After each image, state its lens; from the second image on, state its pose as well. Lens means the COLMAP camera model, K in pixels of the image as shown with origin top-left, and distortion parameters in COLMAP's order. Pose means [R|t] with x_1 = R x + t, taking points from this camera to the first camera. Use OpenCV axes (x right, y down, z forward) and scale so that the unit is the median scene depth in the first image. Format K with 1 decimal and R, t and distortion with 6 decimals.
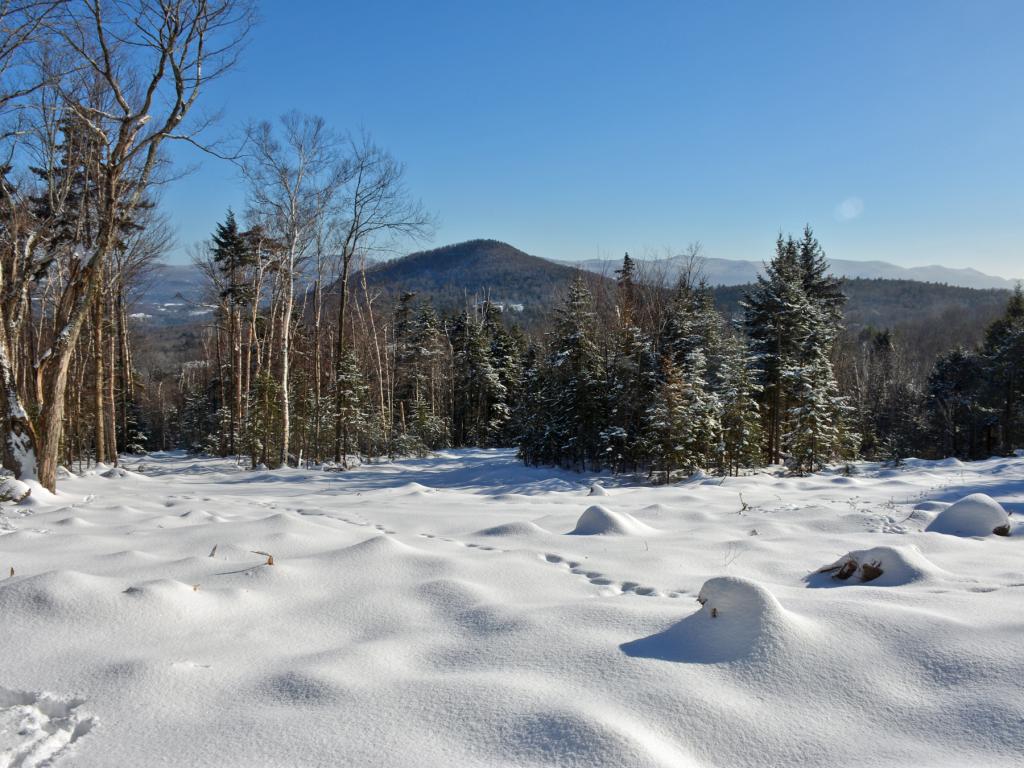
lens RADIAL K [[883.7, 0, 512.0], [0, 883.7, 384.0], [0, 0, 1]] dist [-0.185099, 0.117662]
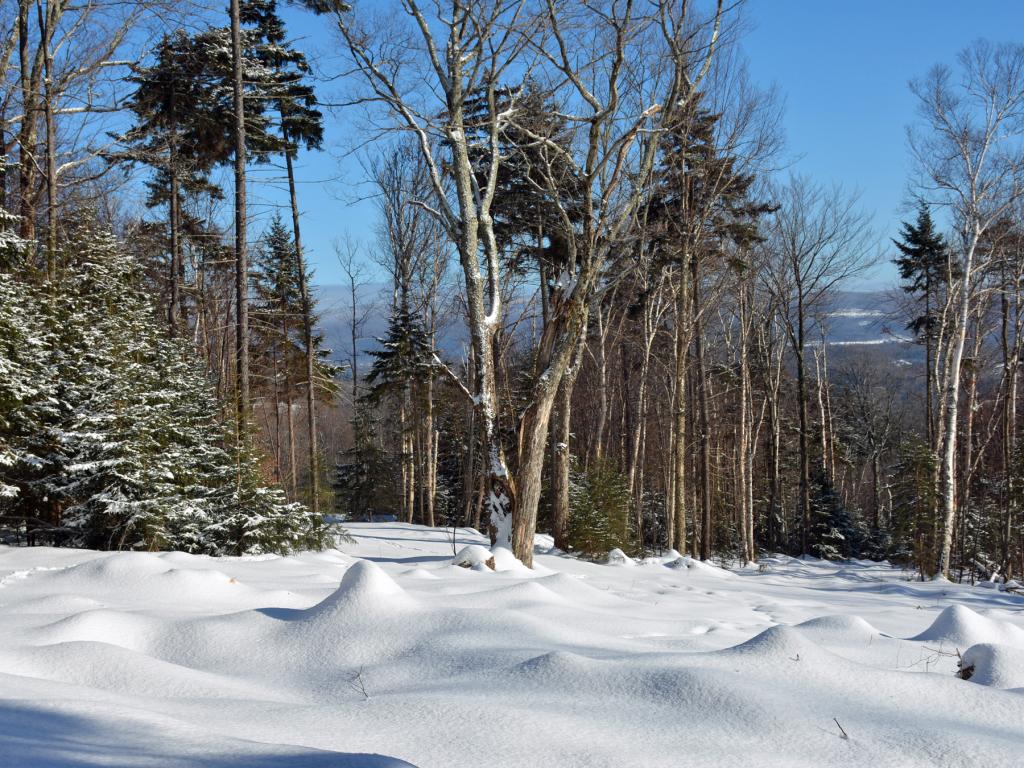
lens RADIAL K [[1416.8, 0, 512.0], [0, 1416.8, 384.0], [0, 0, 1]] dist [0.085861, 0.014411]
pose [[0.721003, -0.015654, -0.692755, 0.318074], [-0.030238, 0.998082, -0.054024, 0.017717], [0.692272, 0.059899, 0.719146, -0.033788]]
